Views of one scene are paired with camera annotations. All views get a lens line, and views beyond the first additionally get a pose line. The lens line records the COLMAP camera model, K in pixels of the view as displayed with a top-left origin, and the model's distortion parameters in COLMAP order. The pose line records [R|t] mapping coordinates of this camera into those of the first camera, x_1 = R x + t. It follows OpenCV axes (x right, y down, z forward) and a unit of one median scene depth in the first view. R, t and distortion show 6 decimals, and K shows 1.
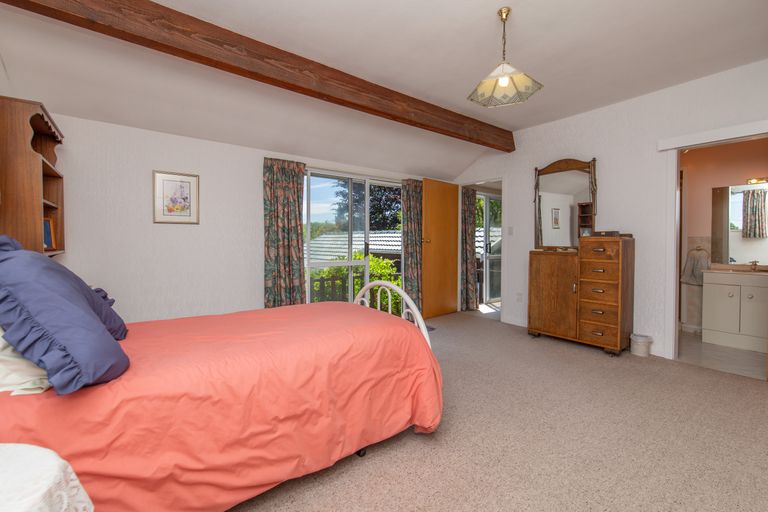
lens RADIAL K [[332.2, 0, 384.0], [0, 332.2, 242.7], [0, 0, 1]] dist [-0.000305, -0.000035]
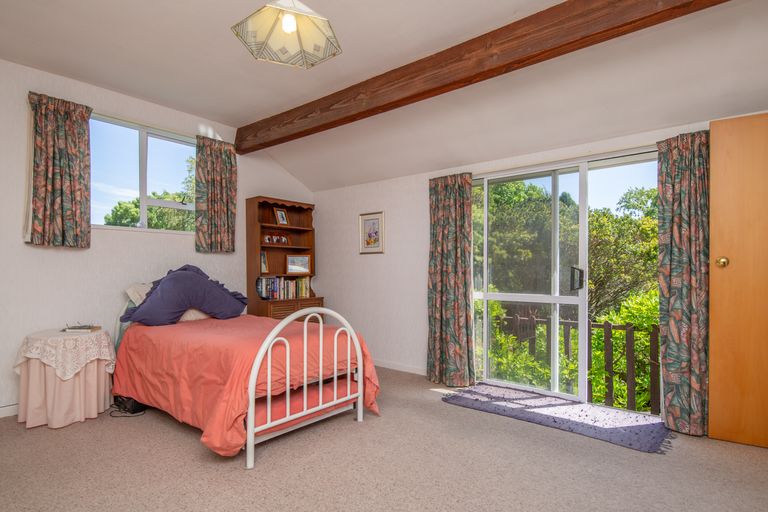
lens RADIAL K [[400.5, 0, 384.1], [0, 400.5, 273.0], [0, 0, 1]] dist [0.000162, 0.000116]
pose [[0.236989, 0.002654, -0.971509, 0.806454], [-0.000460, 0.999996, 0.002619, 0.009128], [0.971512, -0.000174, 0.236989, 0.670216]]
